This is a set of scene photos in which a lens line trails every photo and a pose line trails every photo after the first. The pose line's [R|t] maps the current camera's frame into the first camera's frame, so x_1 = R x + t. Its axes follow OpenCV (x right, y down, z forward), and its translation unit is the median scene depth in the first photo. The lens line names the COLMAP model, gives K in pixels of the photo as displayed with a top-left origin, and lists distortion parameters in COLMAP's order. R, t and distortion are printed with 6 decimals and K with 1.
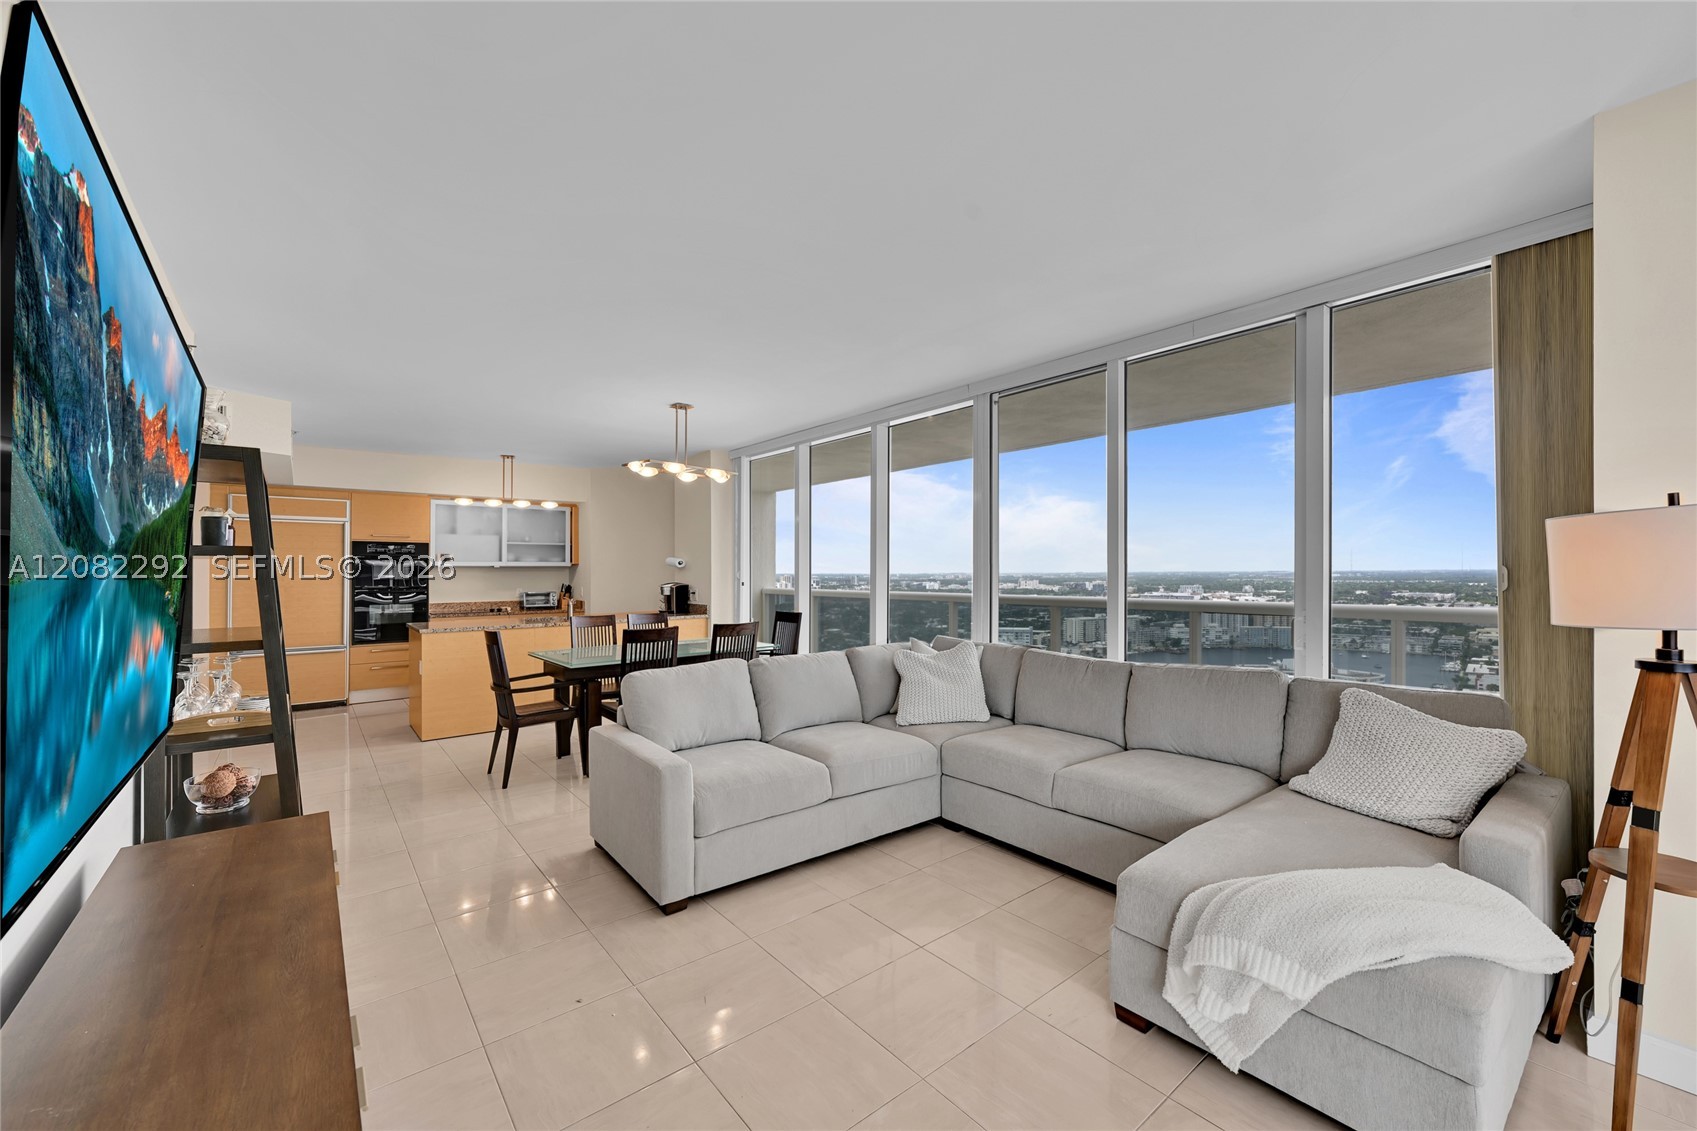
lens RADIAL K [[677.4, 0, 847.4], [0, 677.4, 558.6], [0, 0, 1]] dist [0.004092, -0.001276]
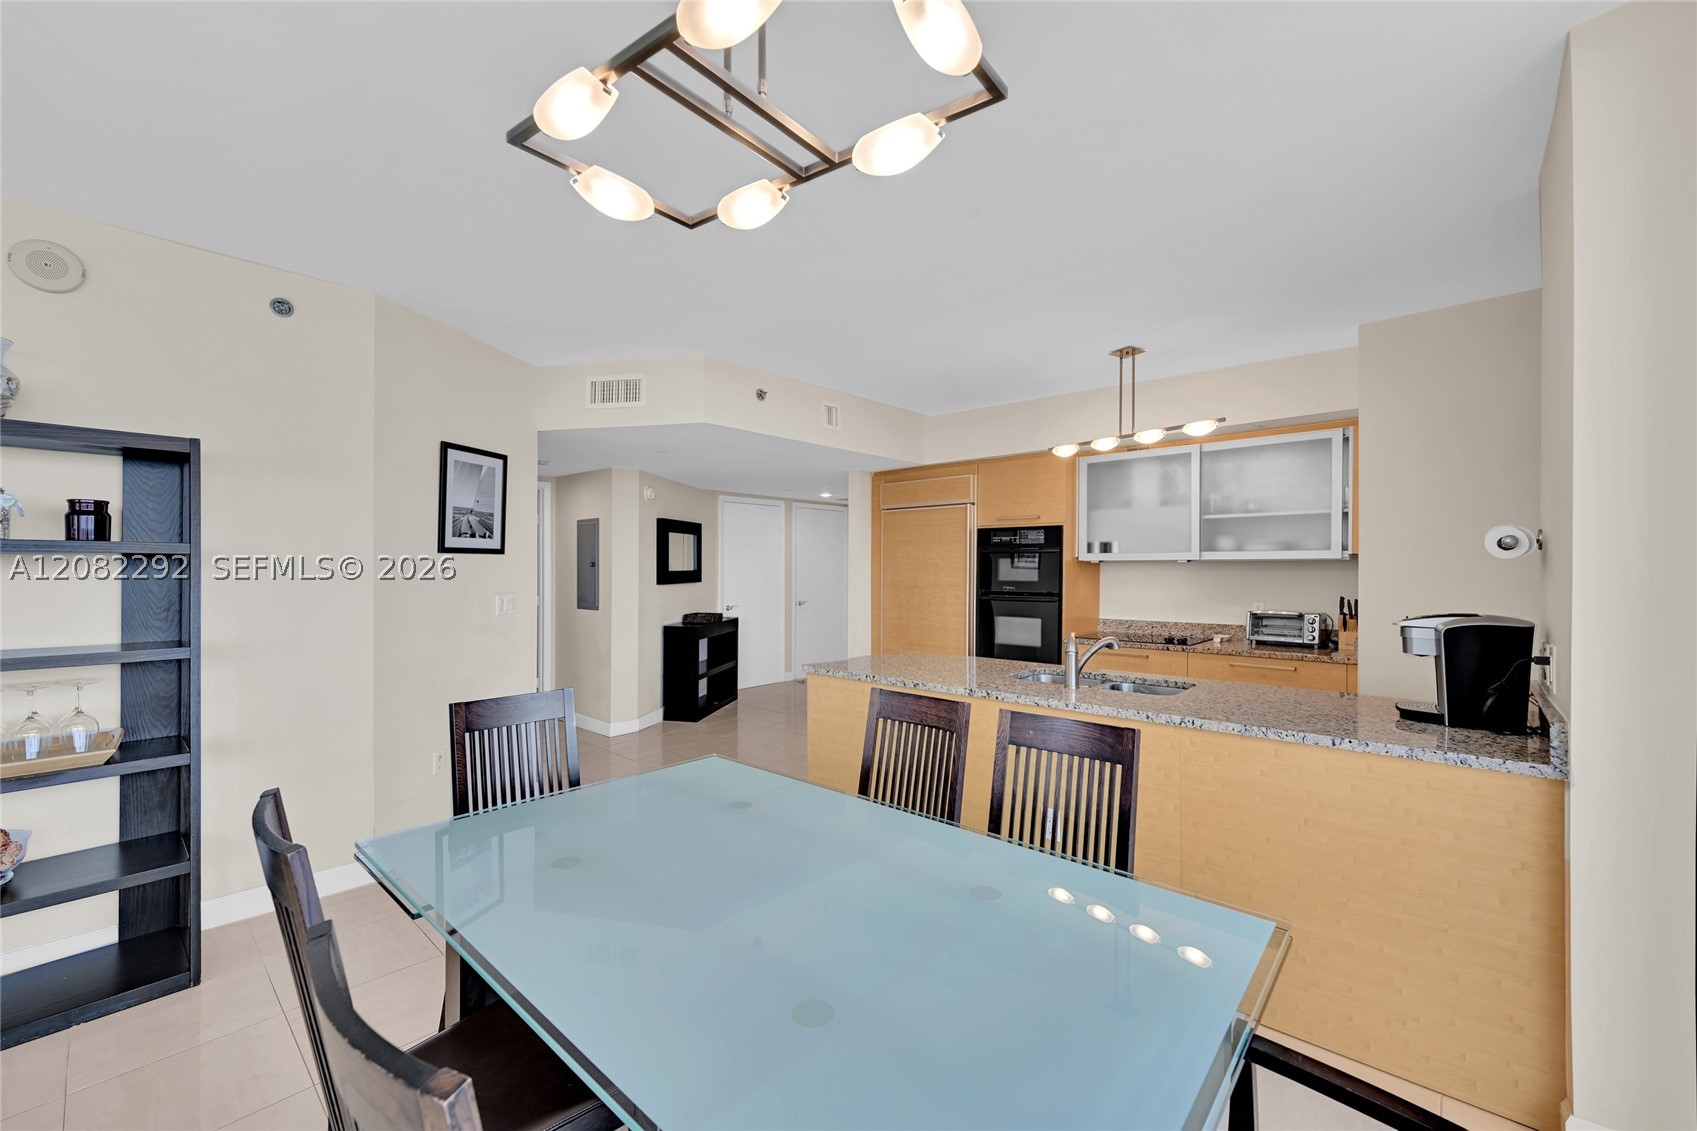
lens RADIAL K [[677.4, 0, 836.2], [0, 677.4, 574.6], [0, 0, 1]] dist [0.004092, -0.001276]
pose [[0.145725, 0.010338, -0.989271, -0.011218], [0.018632, 0.999739, 0.013192, 0.009786], [0.989150, -0.020355, 0.145494, 0.611670]]
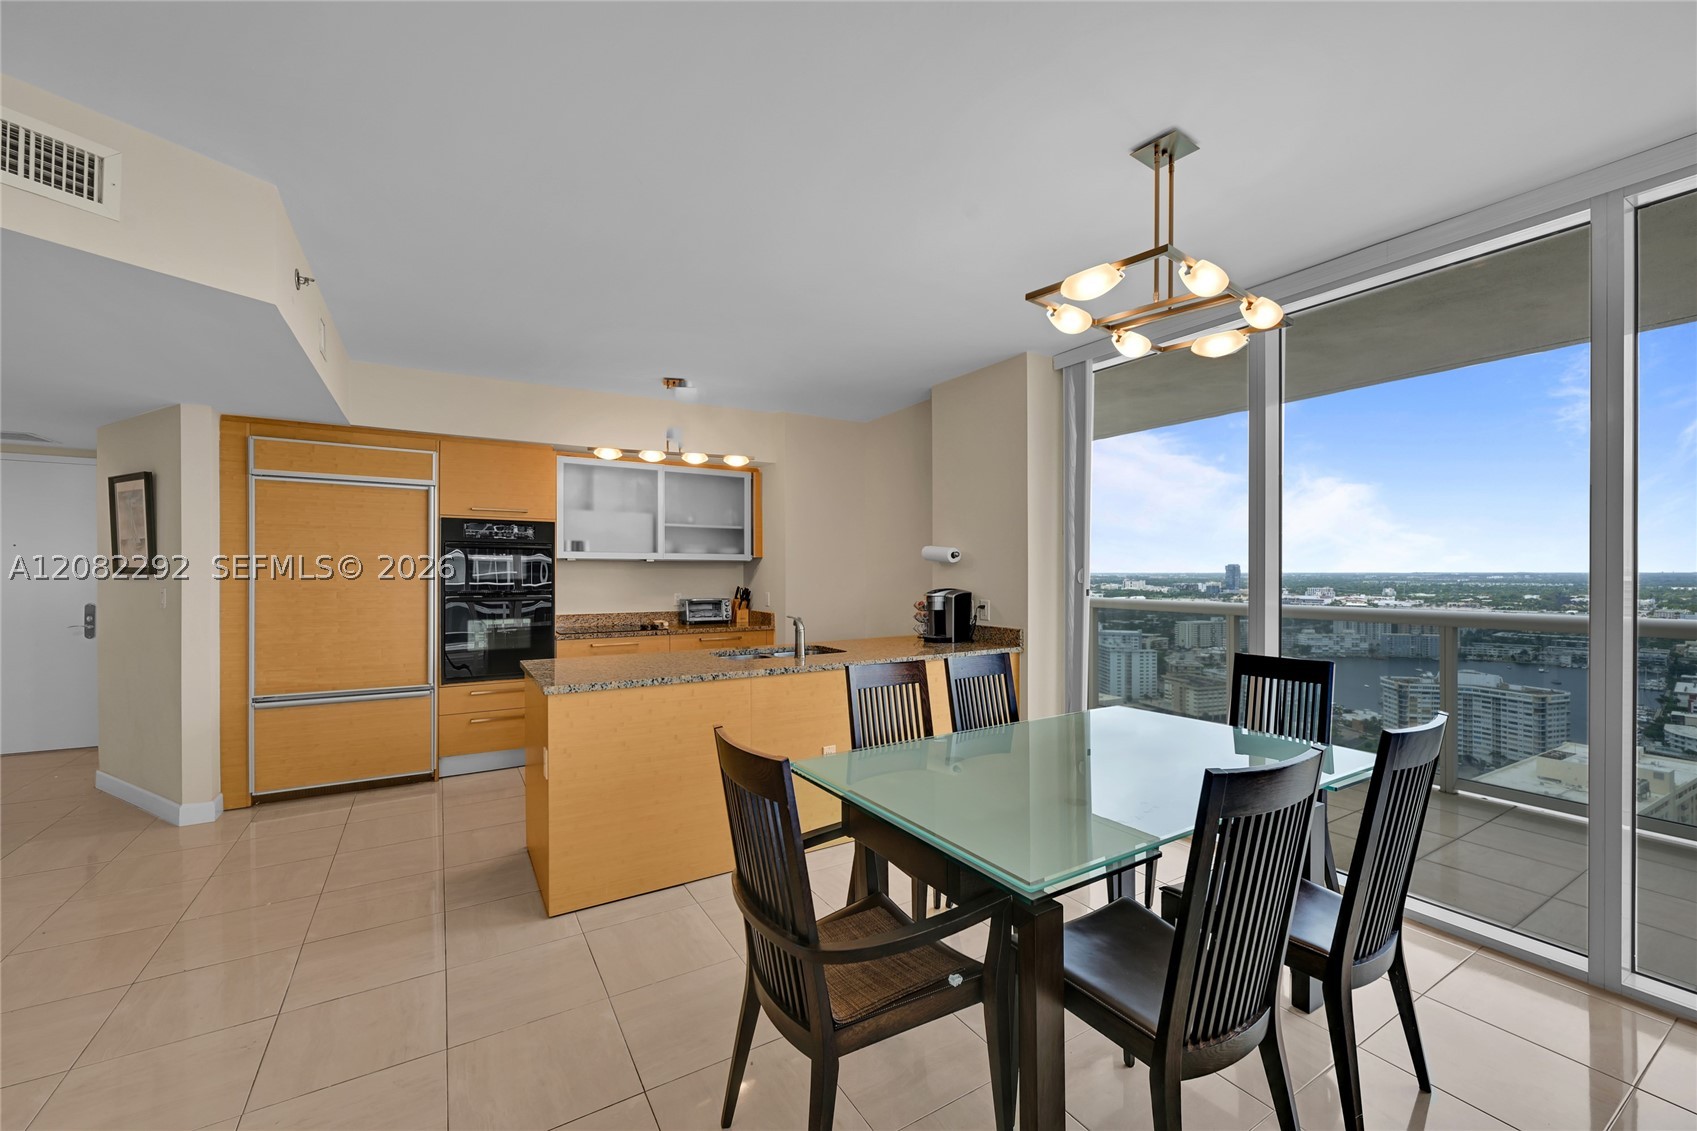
lens RADIAL K [[677.4, 0, 846.0], [0, 677.4, 570.3], [0, 0, 1]] dist [0.004092, -0.001276]
pose [[0.990321, 0.006361, -0.138647, -0.227516], [-0.003605, 0.999791, 0.020118, 0.007289], [0.138746, -0.019423, 0.990138, 0.359290]]
